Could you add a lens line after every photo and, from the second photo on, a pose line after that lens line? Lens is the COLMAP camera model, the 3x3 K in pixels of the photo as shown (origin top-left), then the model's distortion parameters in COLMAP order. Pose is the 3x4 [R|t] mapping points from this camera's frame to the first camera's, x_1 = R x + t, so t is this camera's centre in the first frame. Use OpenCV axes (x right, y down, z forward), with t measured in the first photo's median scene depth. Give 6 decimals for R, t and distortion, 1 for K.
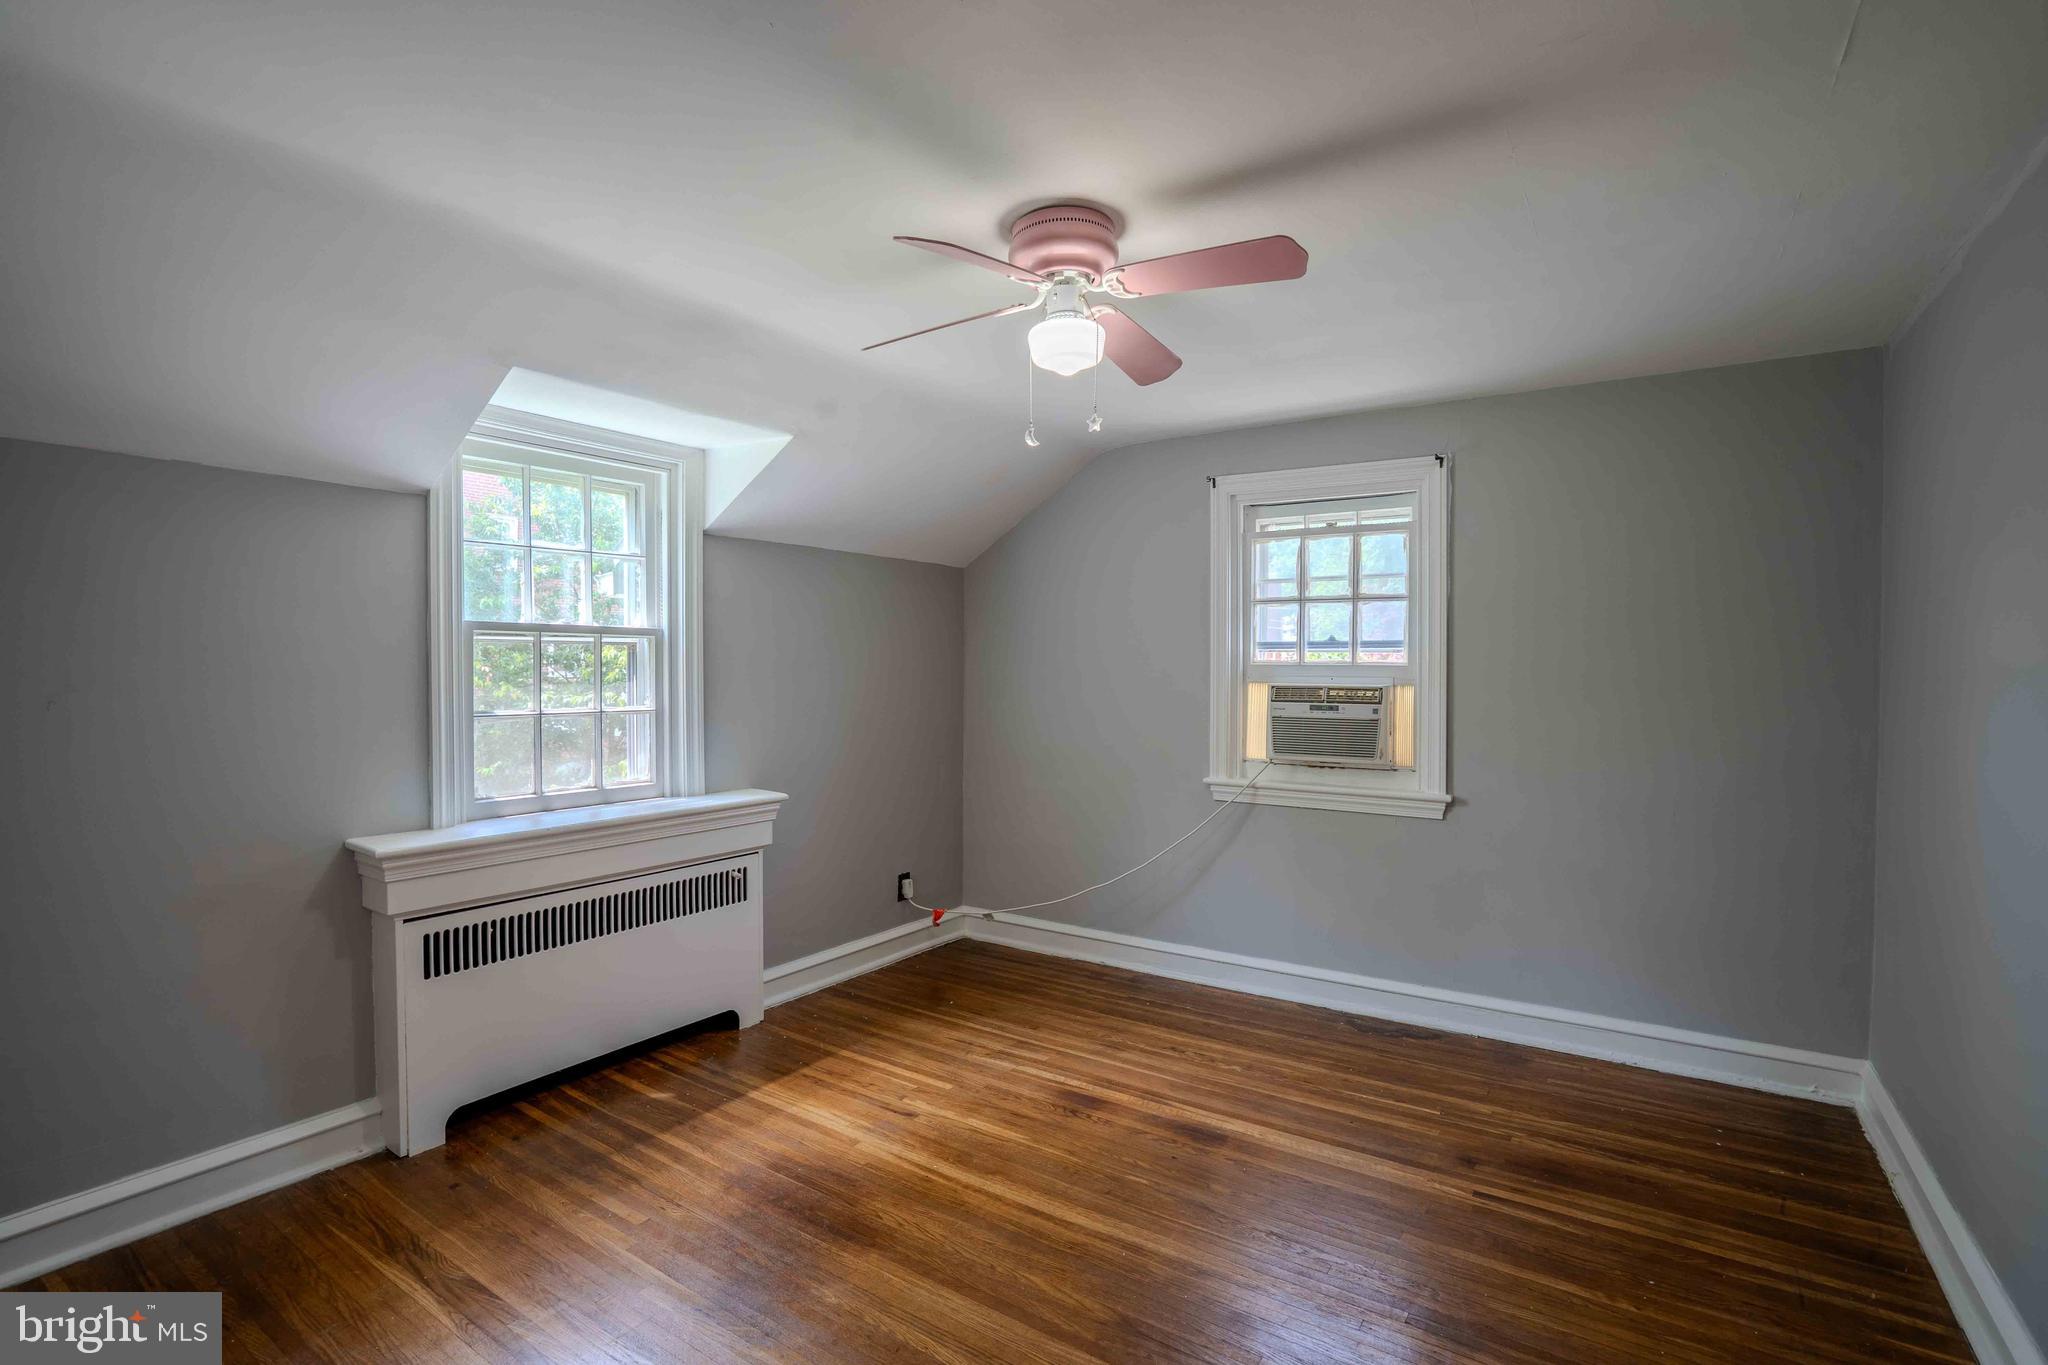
lens RADIAL K [[968.9, 0, 1024.0], [0, 968.9, 682.5], [0, 0, 1]] dist [-0.033288, 0.001056]
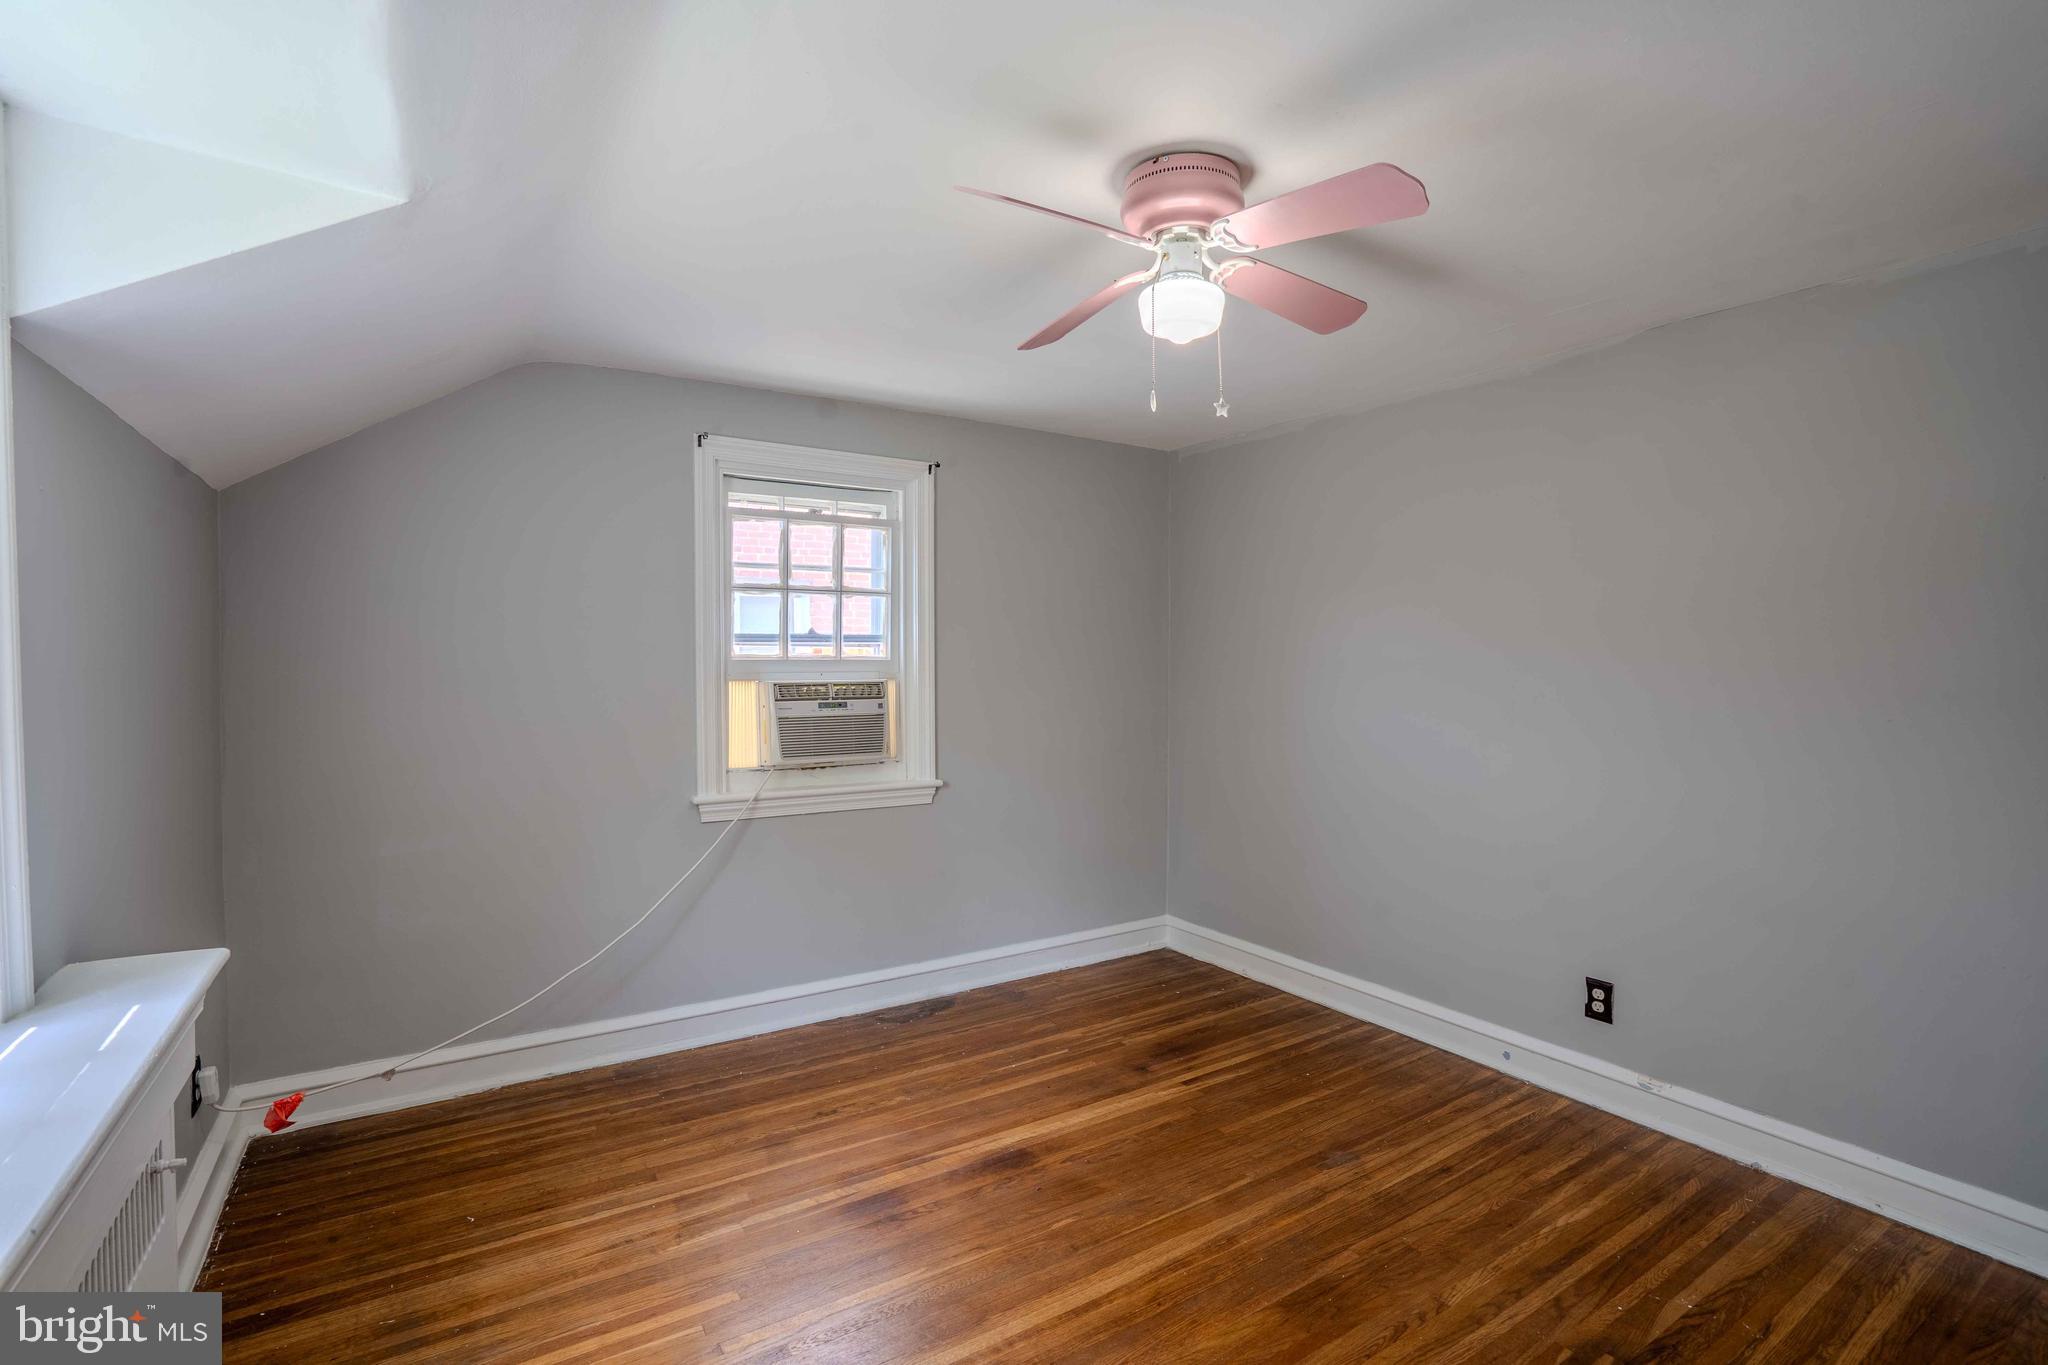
lens RADIAL K [[968.9, 0, 1024.0], [0, 968.9, 682.5], [0, 0, 1]] dist [-0.033288, 0.001056]
pose [[0.392217, -0.028421, 0.919434, -0.495438], [0.017496, 0.999572, 0.023435, -0.015051], [-0.919706, 0.006895, 0.392547, 0.457952]]
